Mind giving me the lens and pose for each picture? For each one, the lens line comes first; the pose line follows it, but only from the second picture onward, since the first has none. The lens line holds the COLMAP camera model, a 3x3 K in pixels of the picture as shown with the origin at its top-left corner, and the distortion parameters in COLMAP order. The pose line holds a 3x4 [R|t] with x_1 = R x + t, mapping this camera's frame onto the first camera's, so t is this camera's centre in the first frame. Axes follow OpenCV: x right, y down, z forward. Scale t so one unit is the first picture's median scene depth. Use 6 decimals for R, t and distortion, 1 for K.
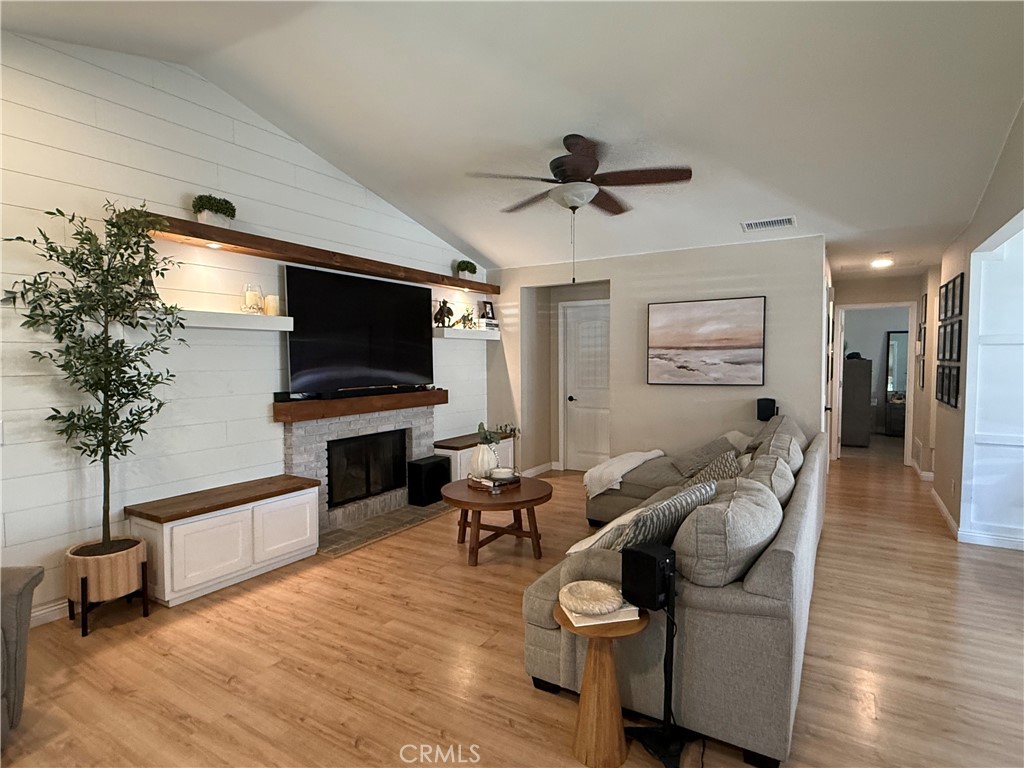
lens RADIAL K [[544.7, 0, 513.4], [0, 544.7, 386.0], [0, 0, 1]] dist [-0.007657, 0.000558]
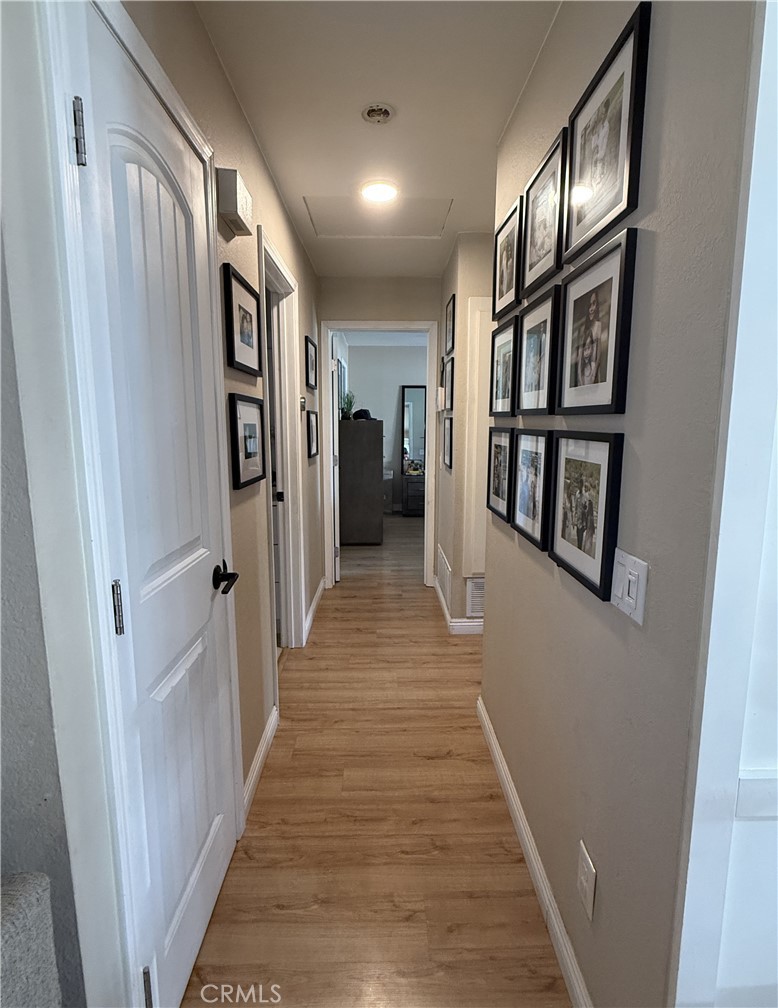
lens RADIAL K [[534.3, 0, 389.7], [0, 534.3, 503.0], [0, 0, 1]] dist [-0.000349, 0.000034]
pose [[0.841116, -0.076921, 0.535356, 0.279962], [0.021163, 0.993758, 0.109535, -0.015574], [-0.540440, -0.080802, 0.837494, 0.394631]]
